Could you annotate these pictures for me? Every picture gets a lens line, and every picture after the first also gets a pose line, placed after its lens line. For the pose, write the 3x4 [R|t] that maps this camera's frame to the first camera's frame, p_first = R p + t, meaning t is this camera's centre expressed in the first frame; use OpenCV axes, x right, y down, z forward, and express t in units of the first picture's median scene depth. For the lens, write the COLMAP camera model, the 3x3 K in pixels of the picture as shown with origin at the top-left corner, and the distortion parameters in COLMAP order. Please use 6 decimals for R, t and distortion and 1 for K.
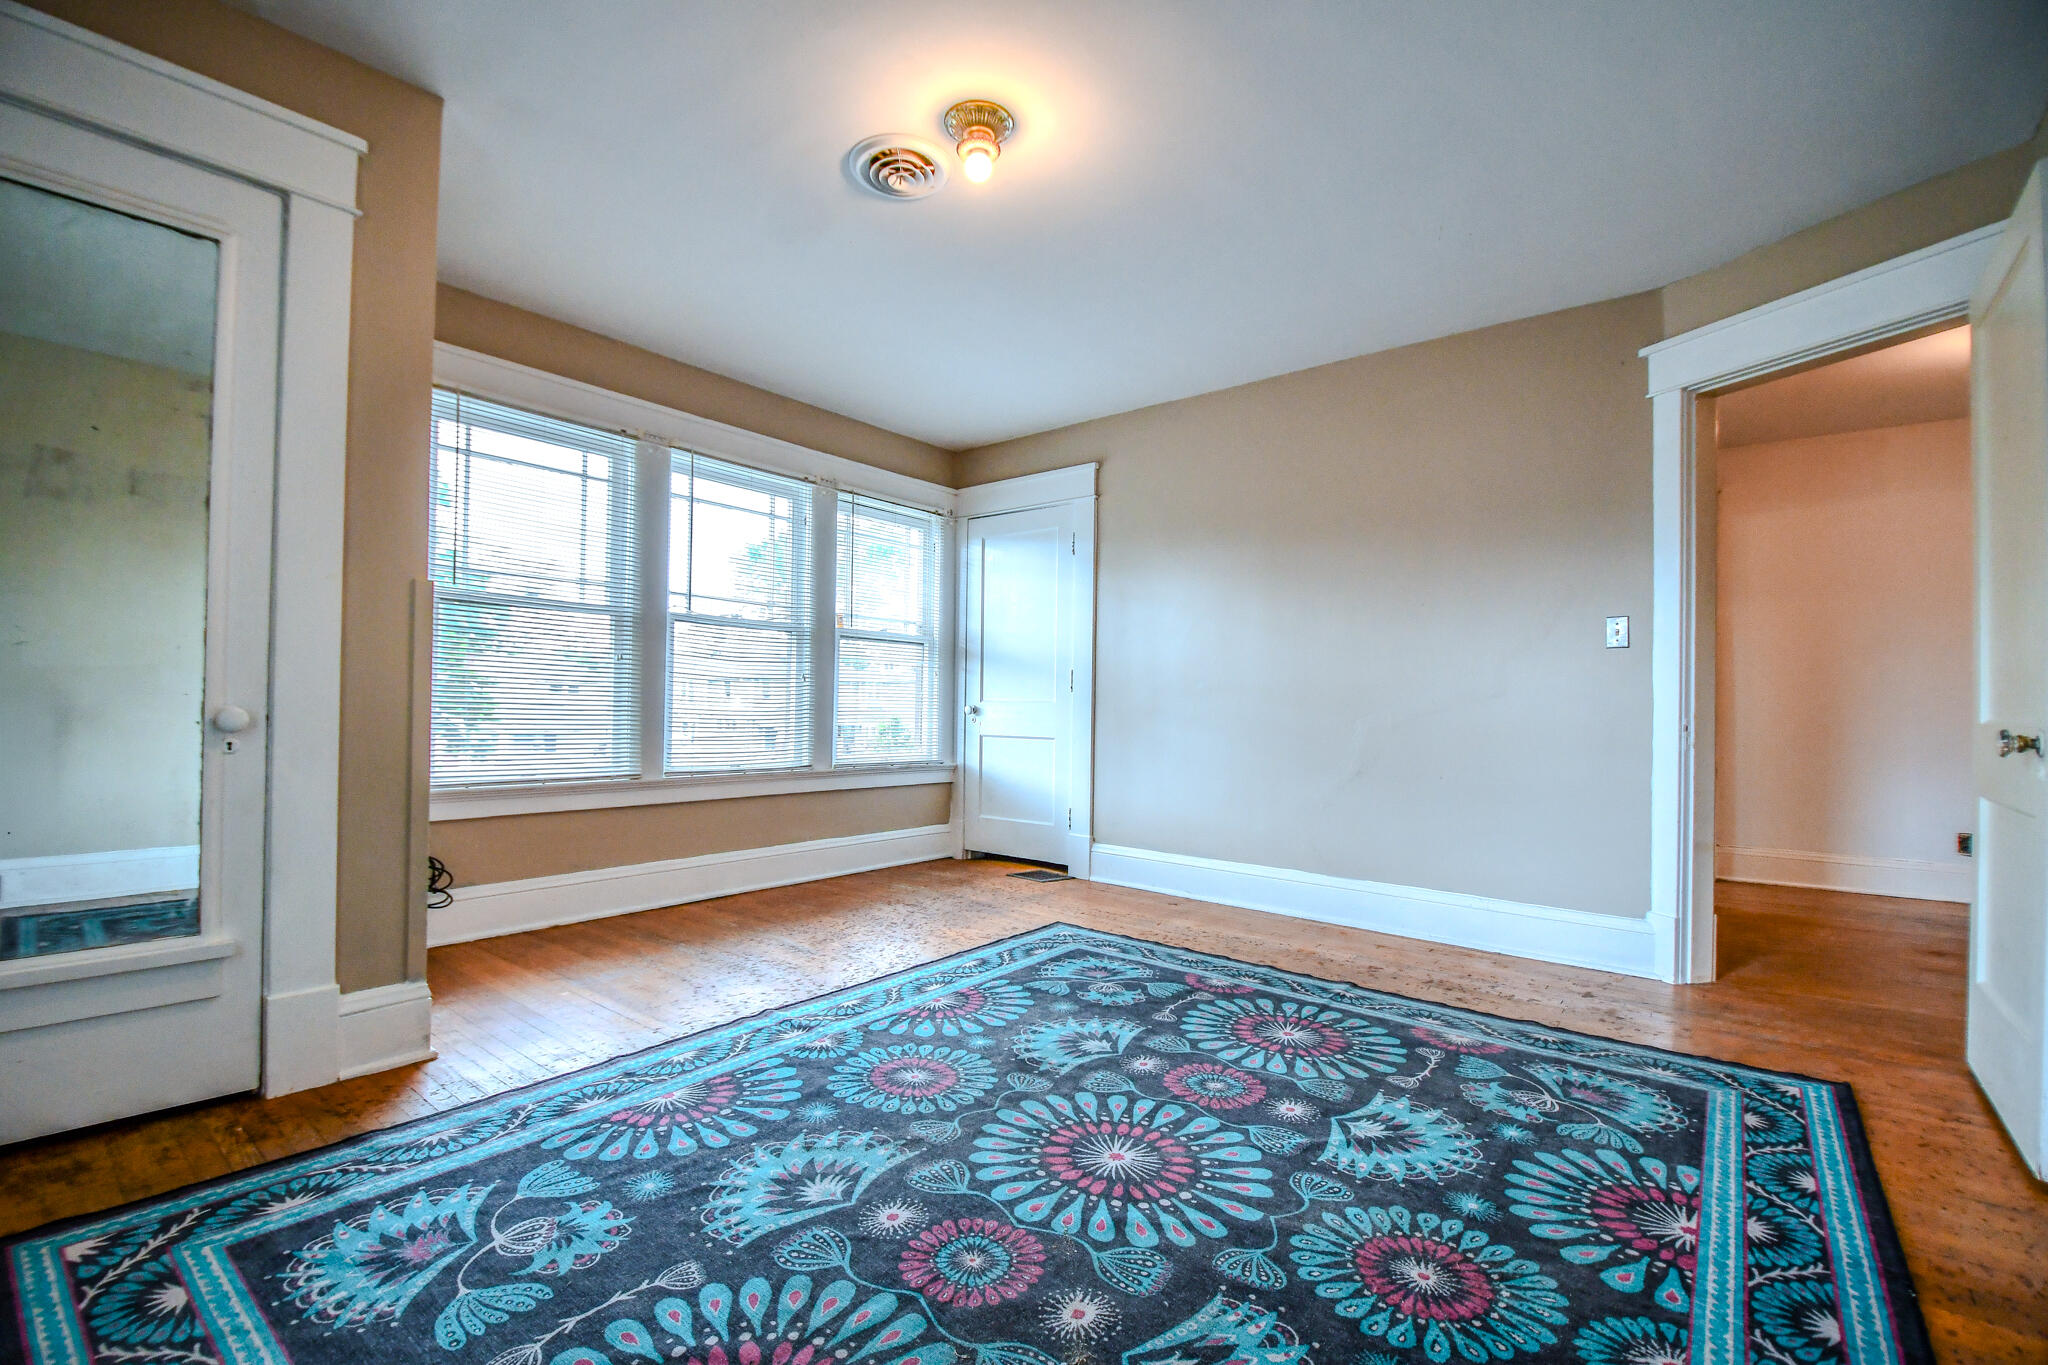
lens RADIAL K [[882.9, 0, 997.9], [0, 882.9, 695.1], [0, 0, 1]] dist [0.022652, -0.027282]
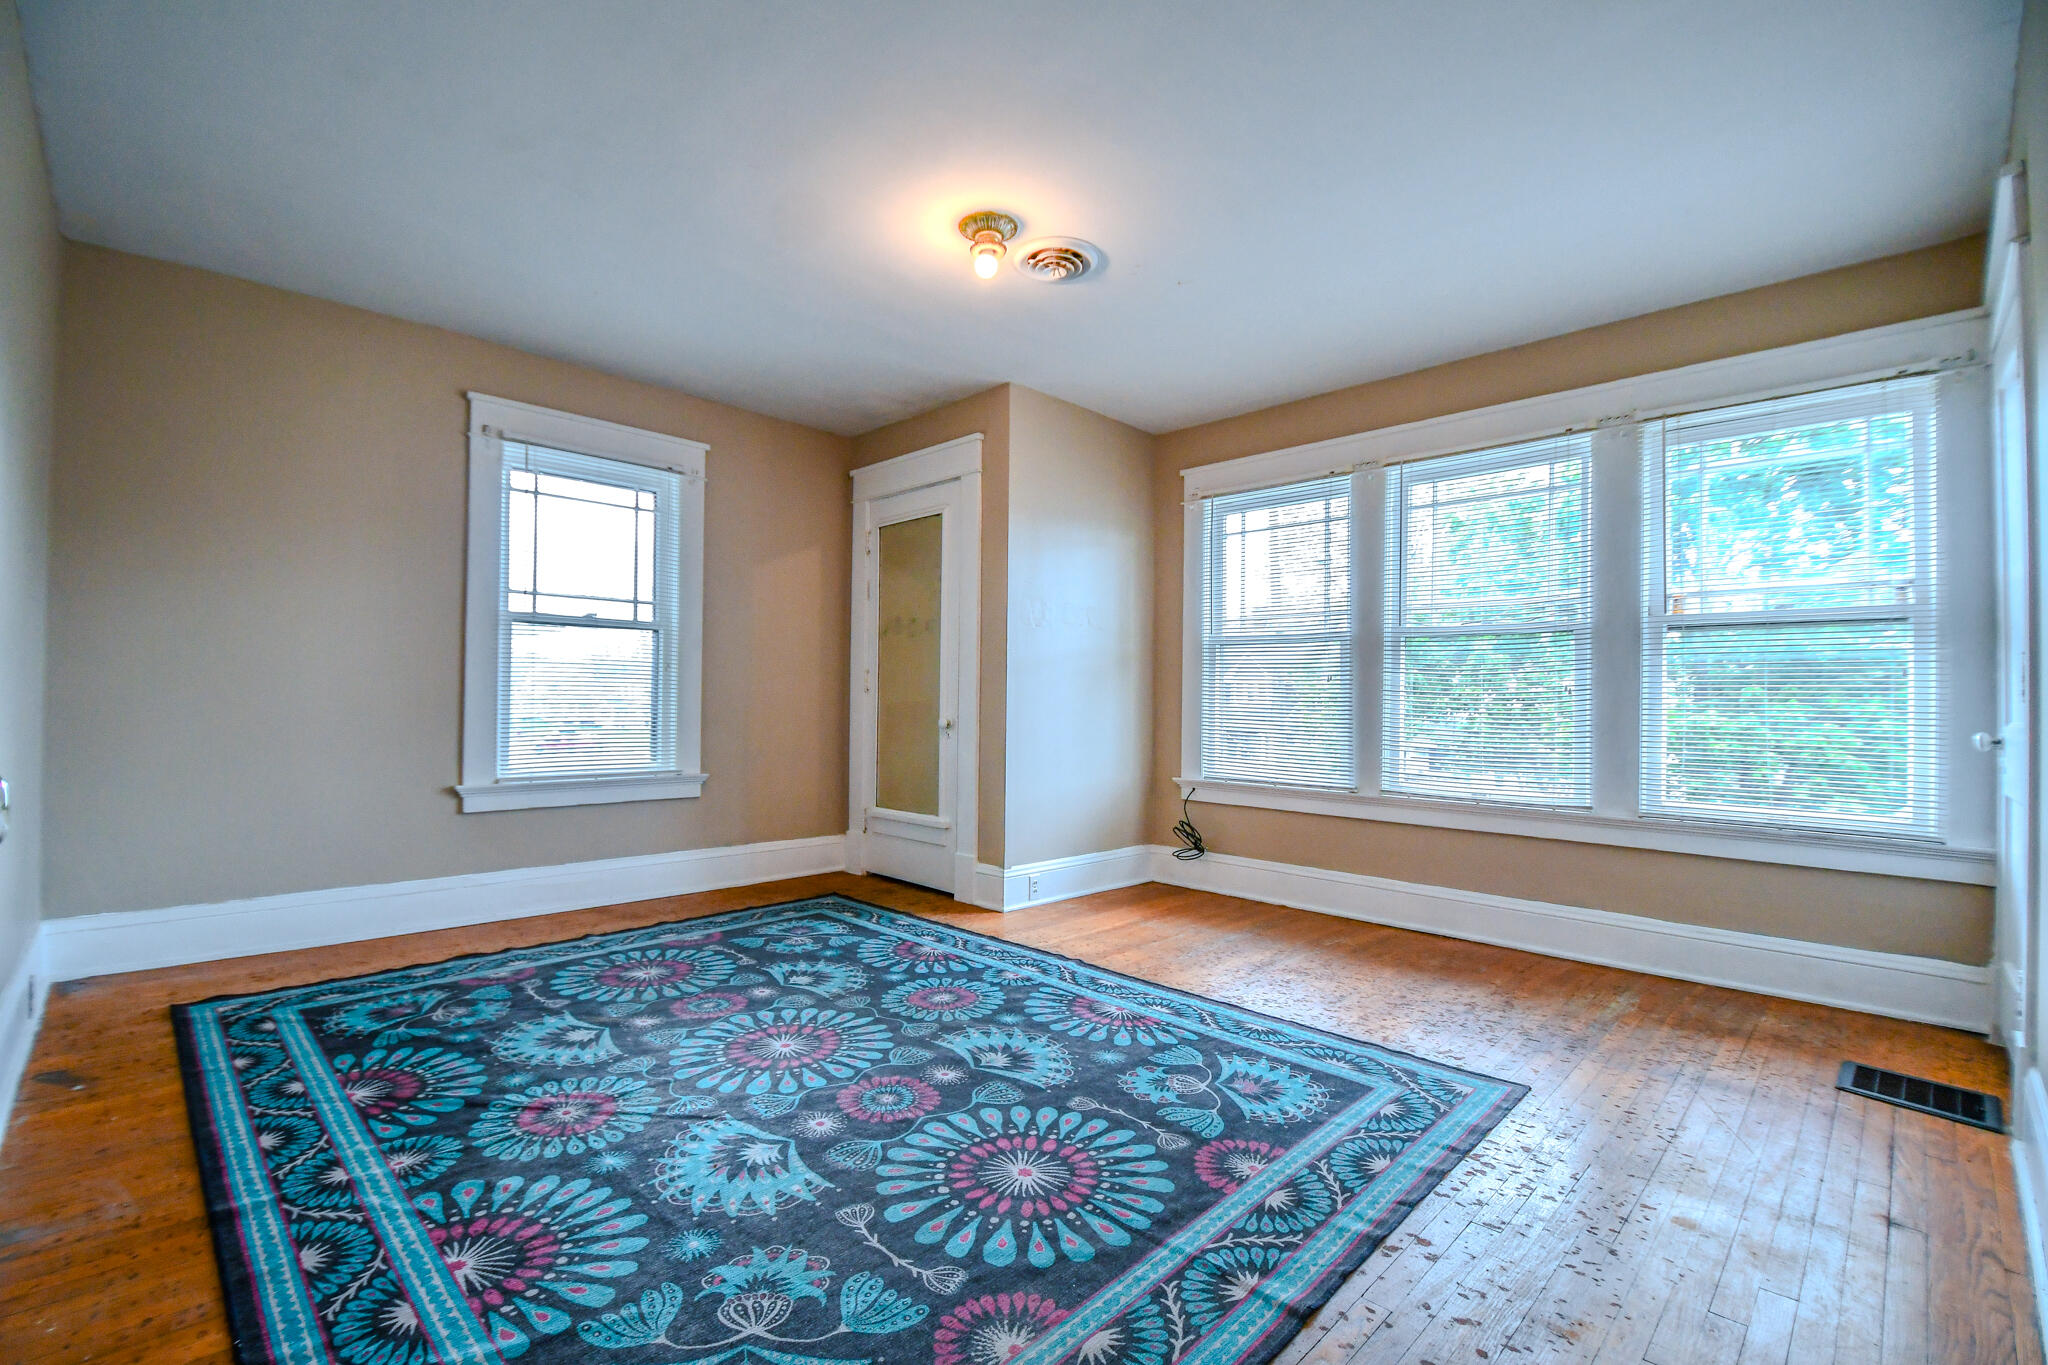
lens RADIAL K [[882.9, 0, 997.9], [0, 882.9, 695.1], [0, 0, 1]] dist [0.022652, -0.027282]
pose [[-0.095347, -0.026265, -0.995098, 1.217221], [-0.002173, 0.999655, -0.026177, 0.012090], [0.995442, -0.000334, -0.095371, 1.199860]]
